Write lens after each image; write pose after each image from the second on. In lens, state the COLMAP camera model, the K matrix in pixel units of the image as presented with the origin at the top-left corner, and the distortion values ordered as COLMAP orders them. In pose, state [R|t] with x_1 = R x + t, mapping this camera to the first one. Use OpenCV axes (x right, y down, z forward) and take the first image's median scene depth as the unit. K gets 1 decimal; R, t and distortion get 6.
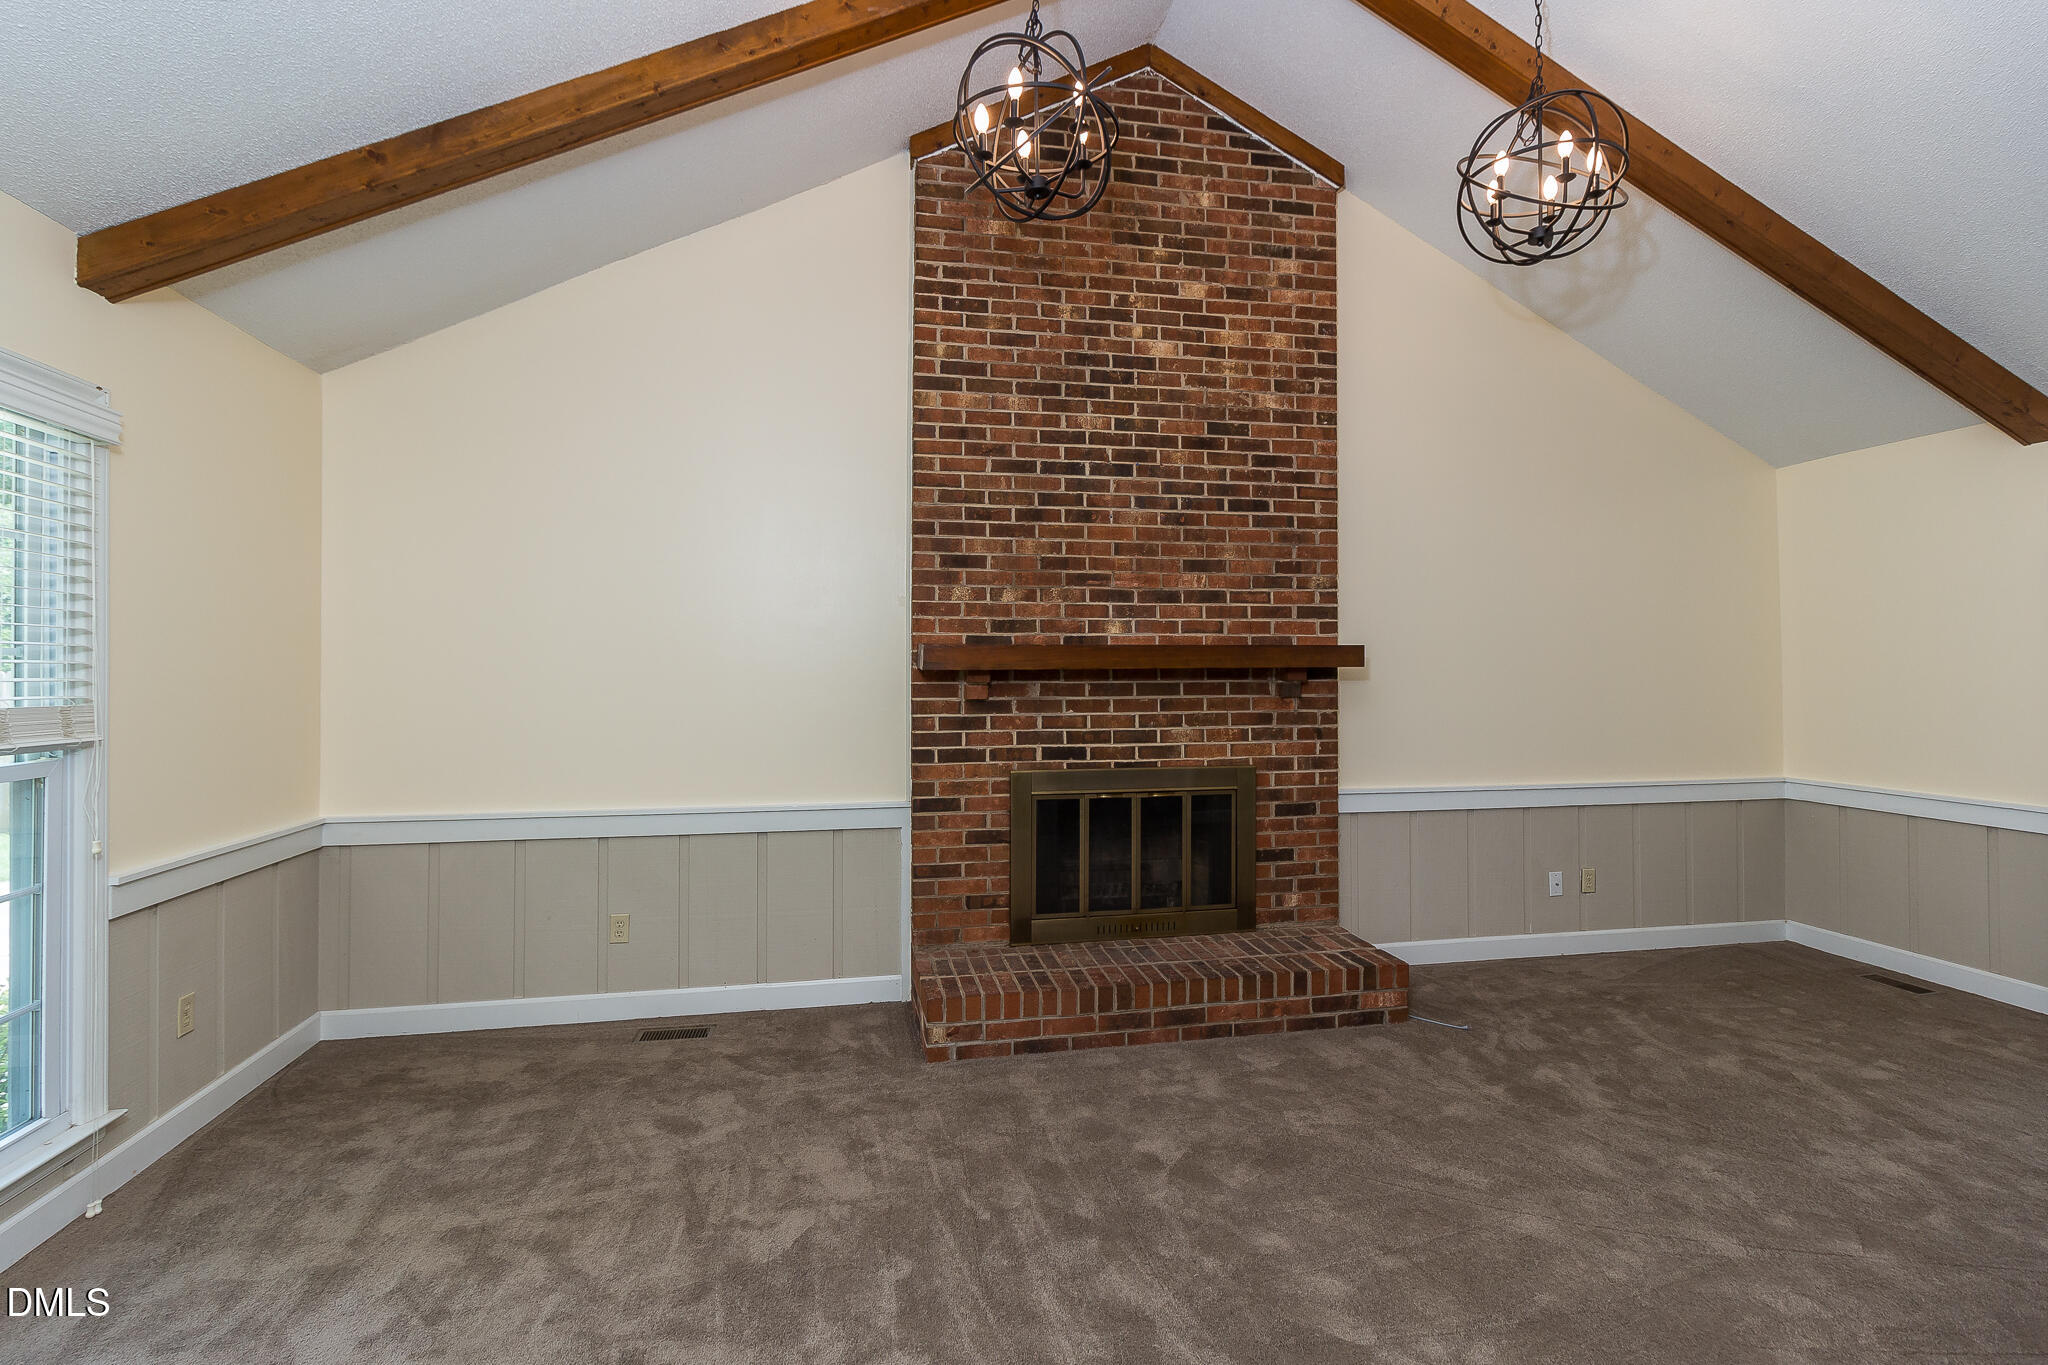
lens RADIAL K [[962.8, 0, 1028.6], [0, 962.8, 649.9], [0, 0, 1]] dist [0.000337, 0.000214]
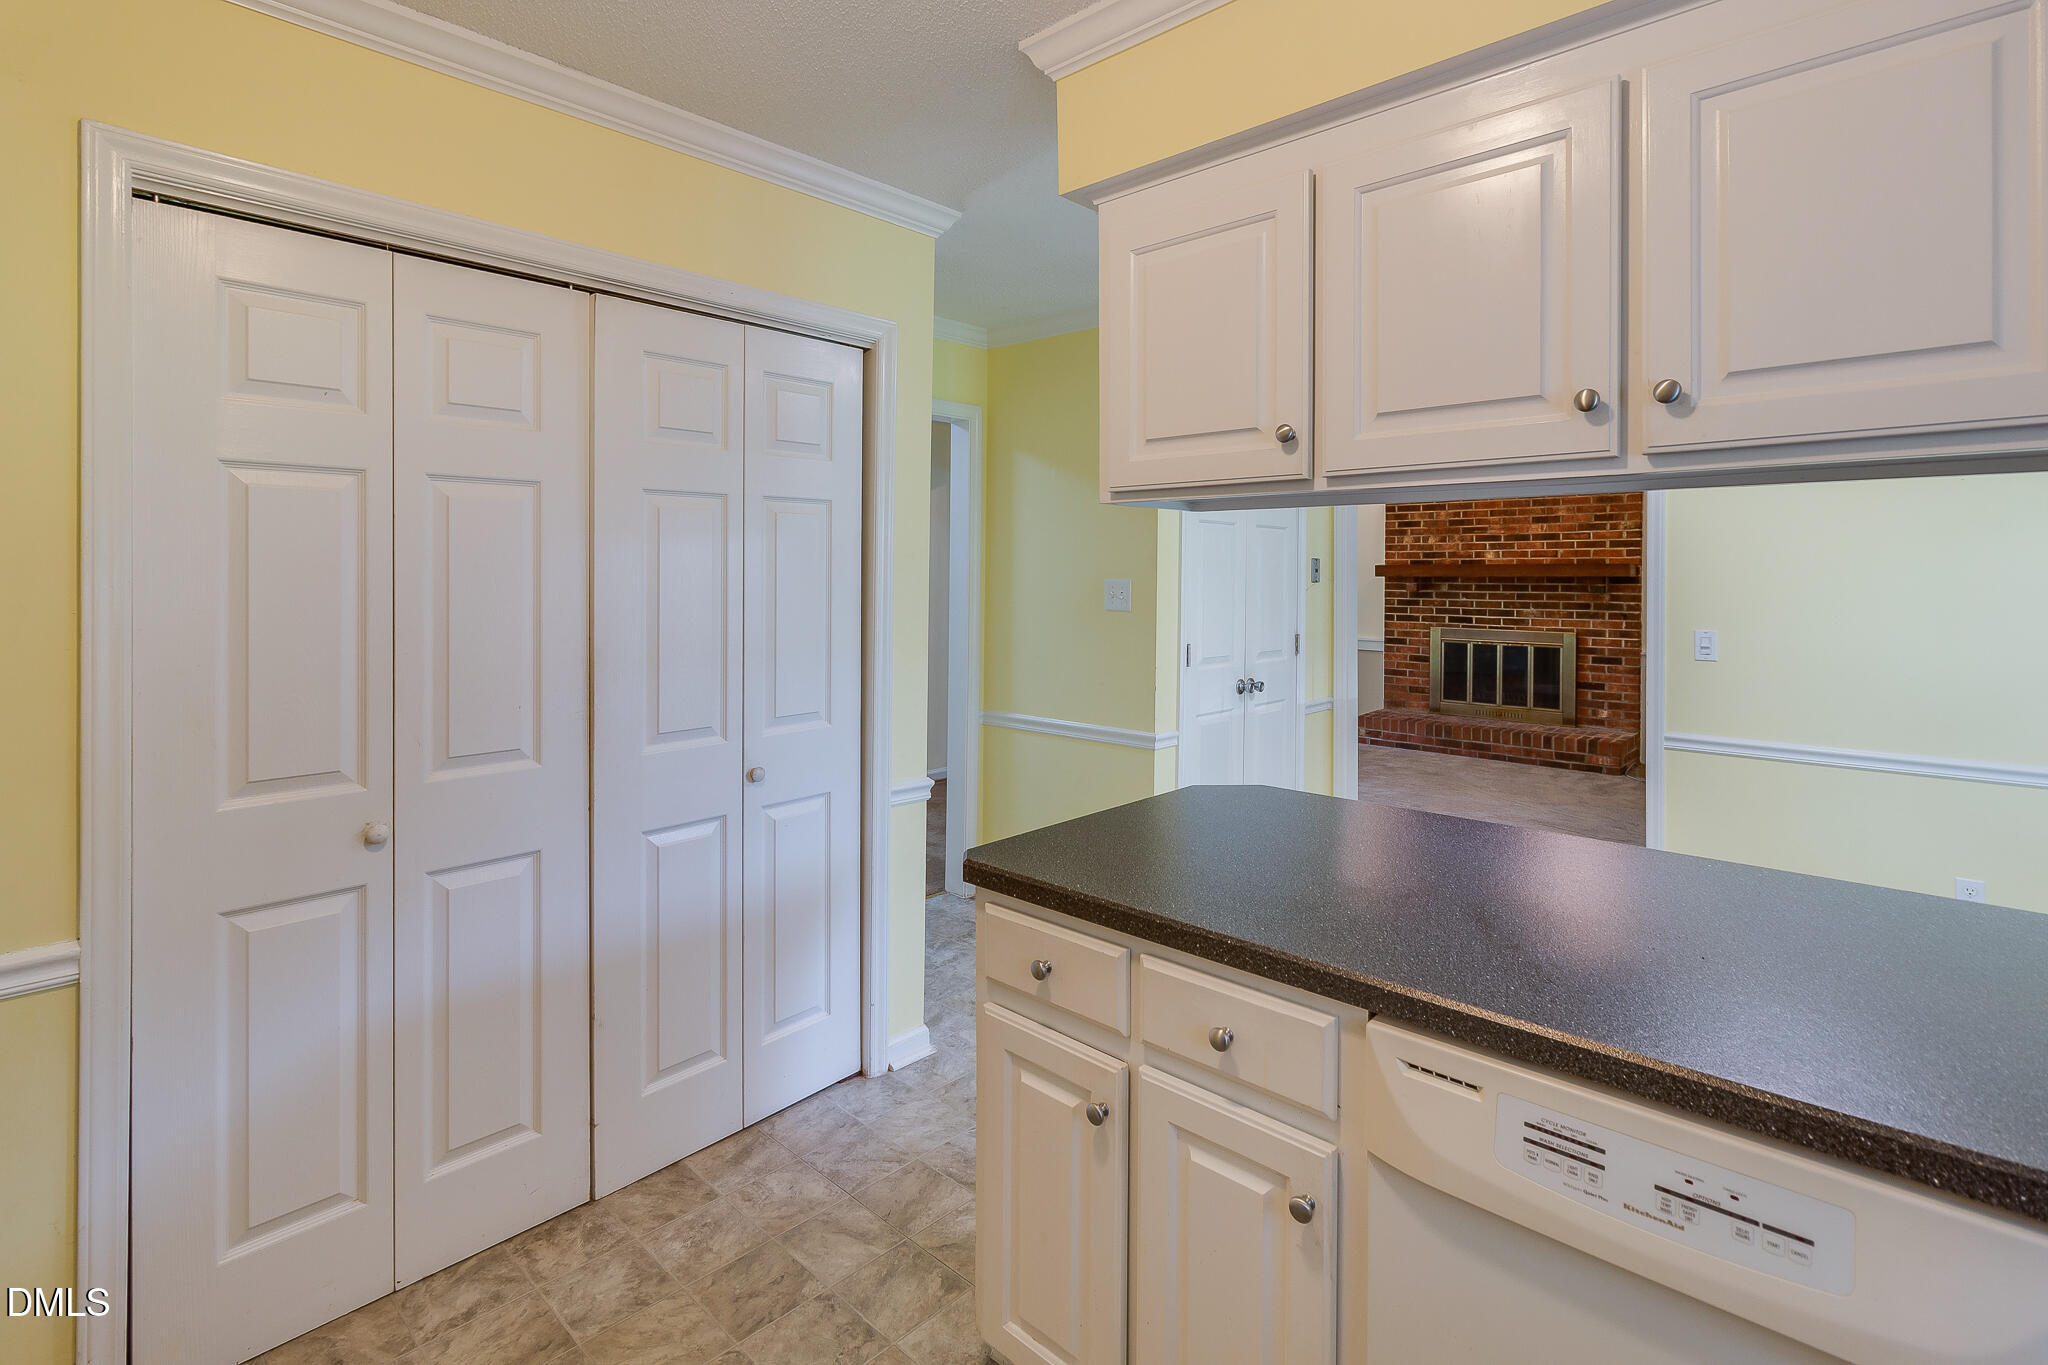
lens RADIAL K [[997.2, 0, 1020.1], [0, 997.2, 578.9], [0, 0, 1]] dist [-0.000949, -0.000137]
pose [[0.576046, 0.007560, -0.817382, 1.153173], [0.009013, 0.999838, 0.015599, -0.015010], [0.817368, -0.016352, 0.575884, -0.878215]]
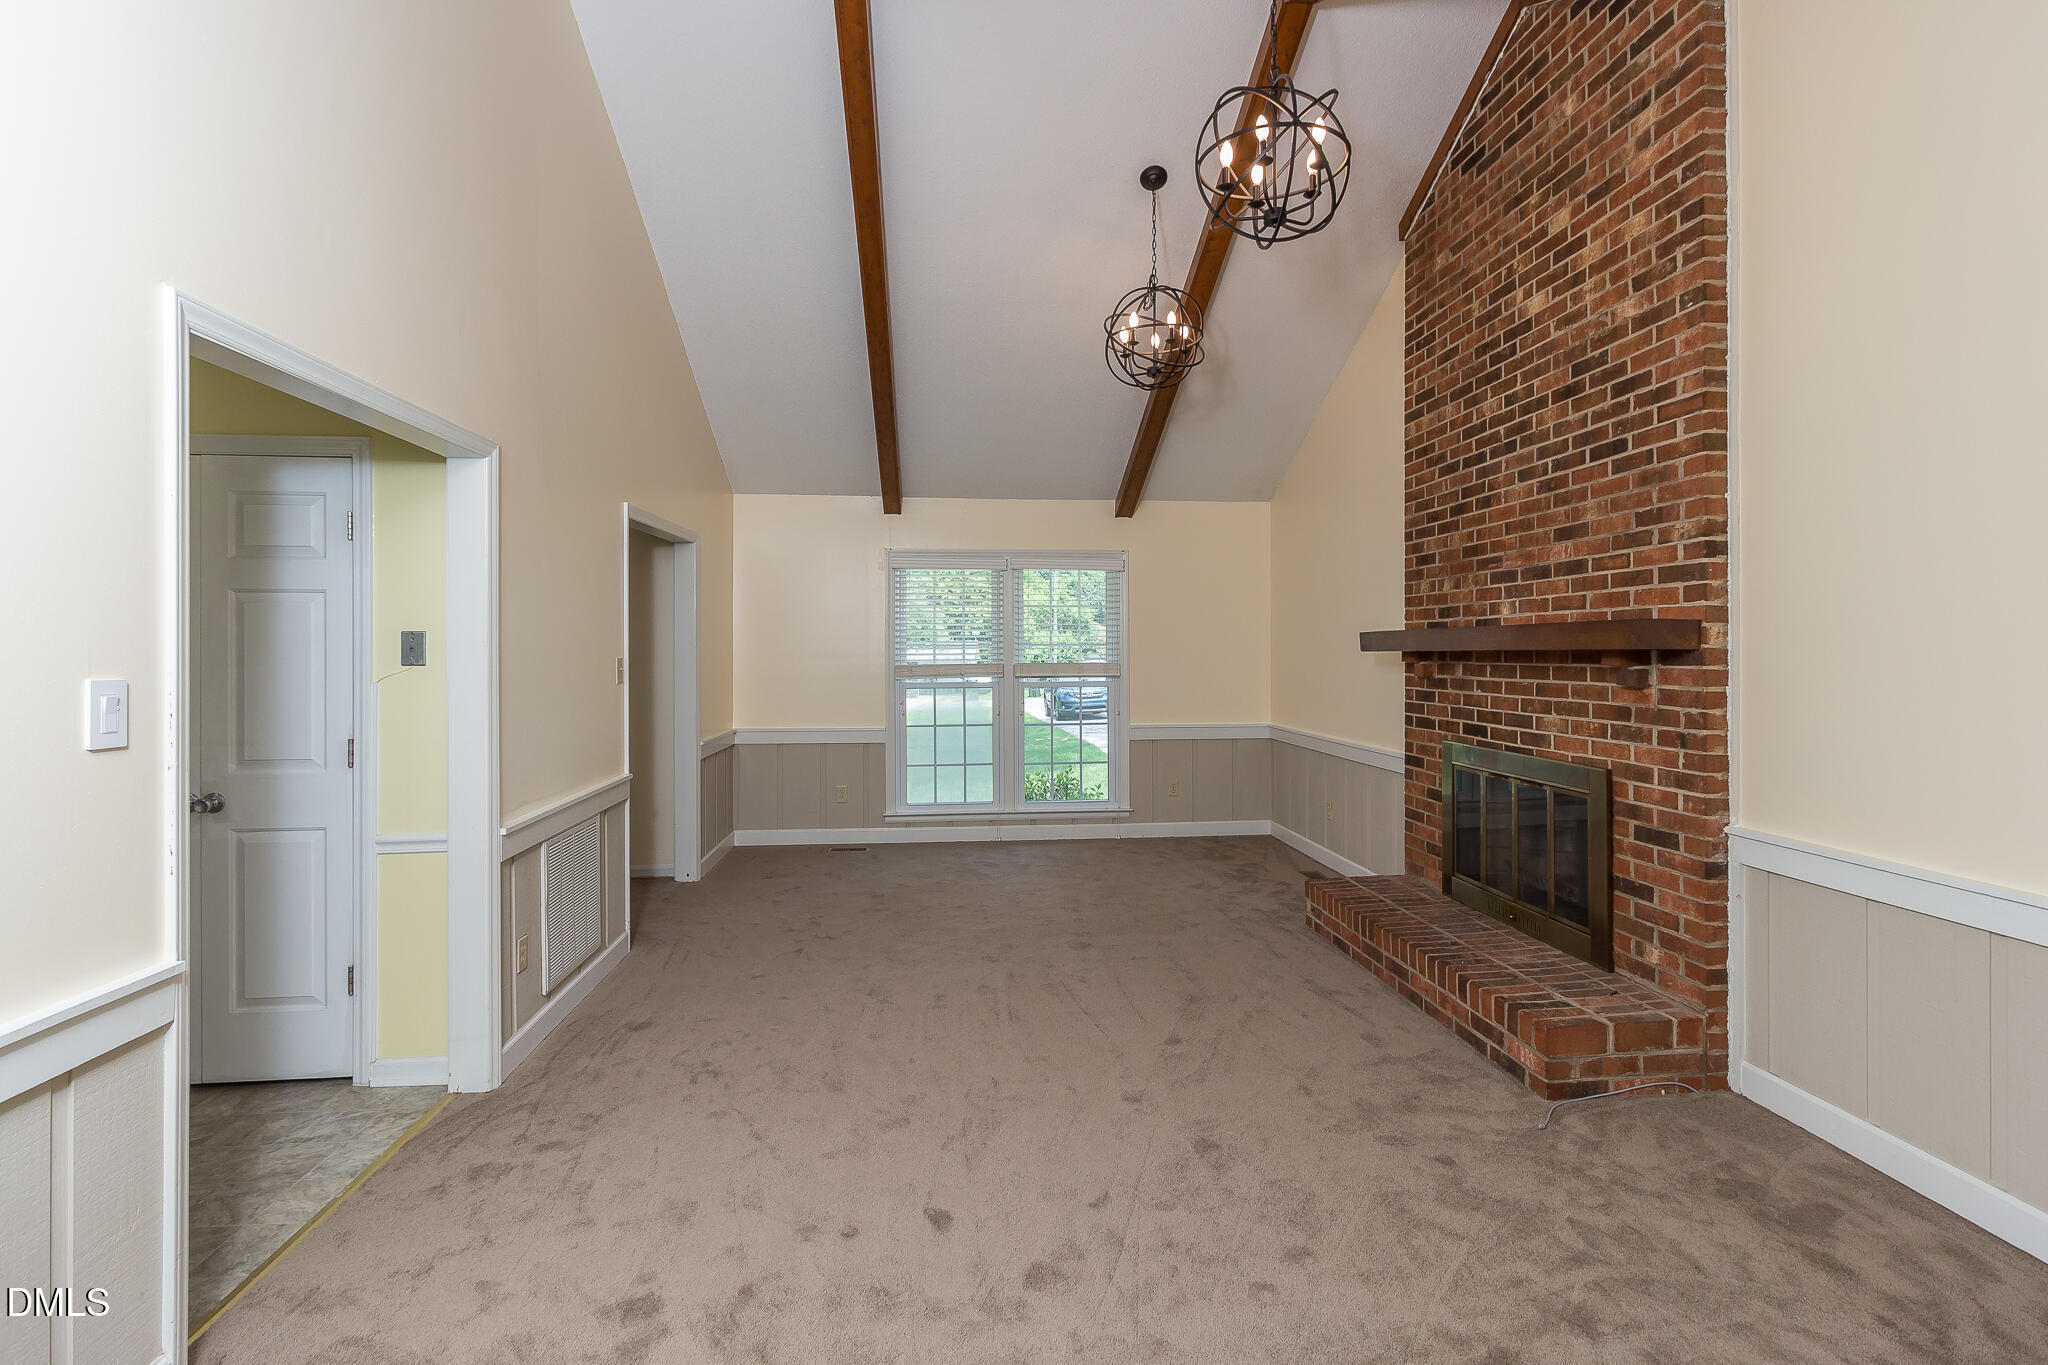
lens RADIAL K [[962.8, 0, 1028.6], [0, 962.8, 649.9], [0, 0, 1]] dist [0.000337, 0.000214]
pose [[-0.108759, 0.001203, -0.994067, 1.120452], [0.020564, 0.999788, -0.001040, 0.009826], [0.993855, -0.020555, -0.108761, 0.616908]]
